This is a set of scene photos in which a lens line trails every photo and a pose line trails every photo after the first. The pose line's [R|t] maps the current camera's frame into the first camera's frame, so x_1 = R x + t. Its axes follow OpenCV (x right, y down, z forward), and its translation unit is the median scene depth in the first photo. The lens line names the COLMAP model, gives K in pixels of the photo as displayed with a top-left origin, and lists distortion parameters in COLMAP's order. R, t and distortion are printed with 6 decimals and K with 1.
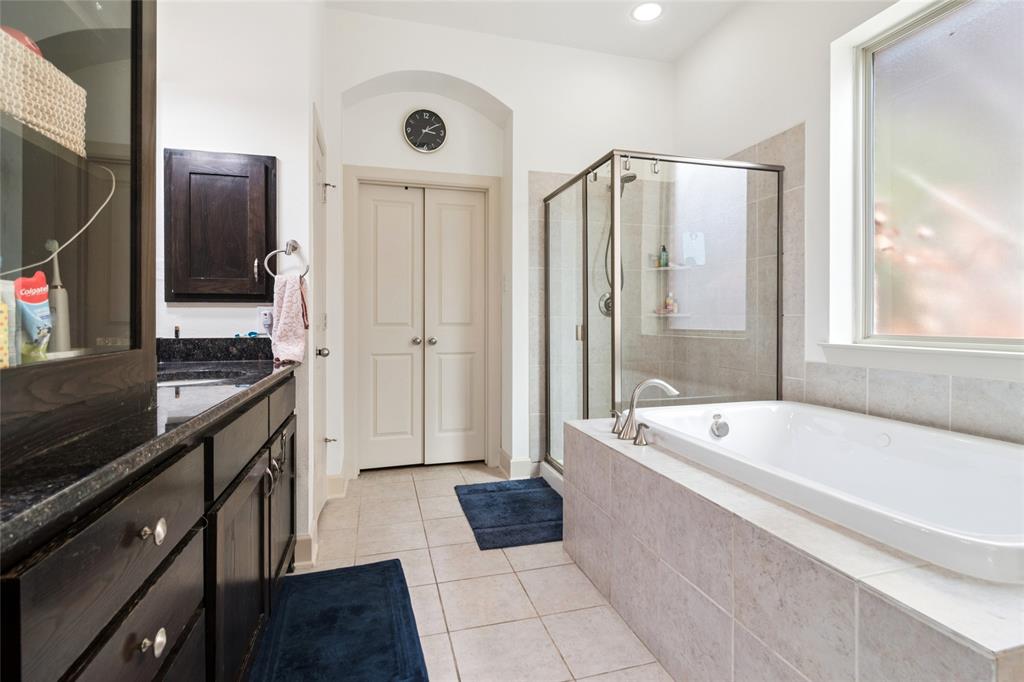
lens RADIAL K [[490.8, 0, 512.5], [0, 490.8, 321.4], [0, 0, 1]] dist [-0.004100, 0.004023]
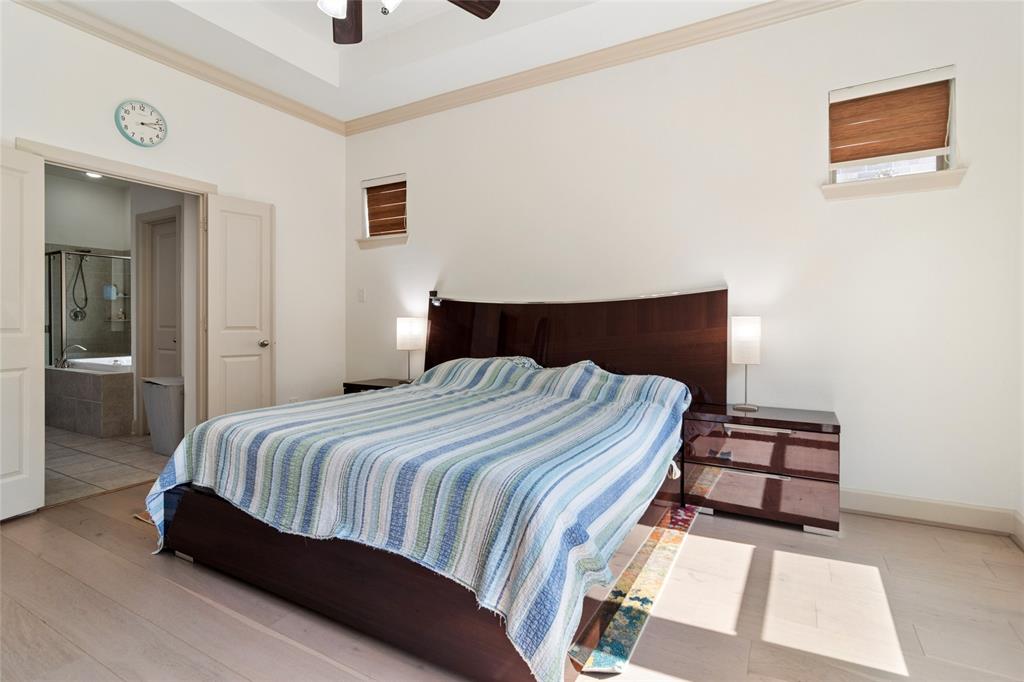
lens RADIAL K [[490.8, 0, 512.1], [0, 490.8, 339.3], [0, 0, 1]] dist [-0.004100, 0.004023]
pose [[0.709400, -0.003585, 0.704797, 0.052685], [-0.012160, 0.999776, 0.017325, 0.009979], [-0.704701, -0.020861, 0.709197, -2.265661]]
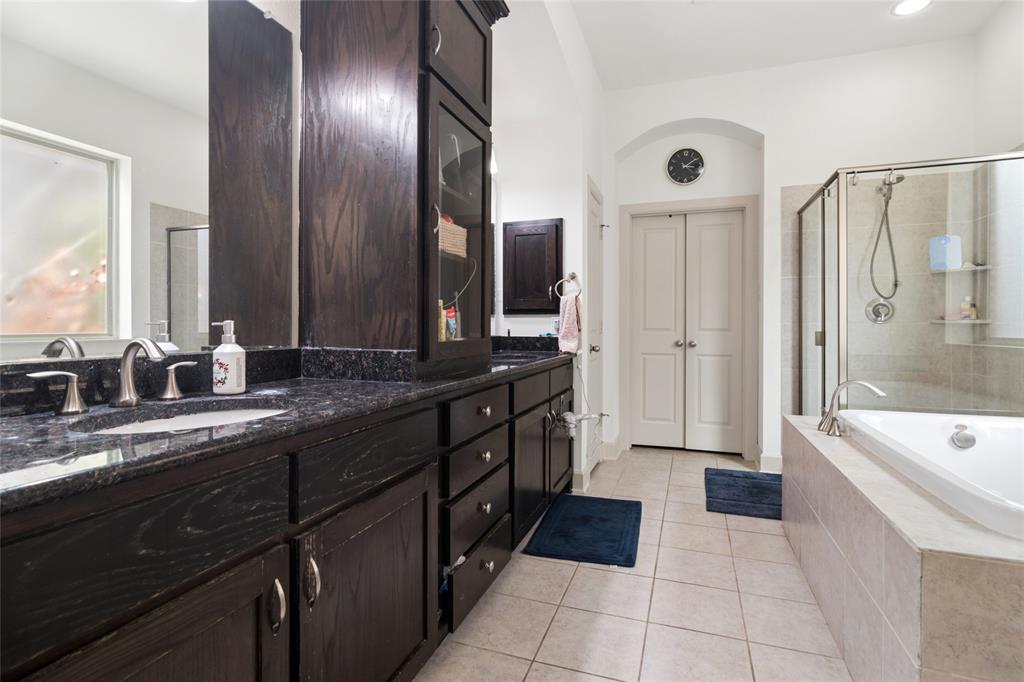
lens RADIAL K [[490.8, 0, 514.1], [0, 490.8, 332.0], [0, 0, 1]] dist [-0.004100, 0.004023]
pose [[0.811389, 0.011234, -0.584398, 0.247370], [-0.005468, 0.999917, 0.011629, 0.000310], [0.584481, -0.006240, 0.811384, -0.277213]]
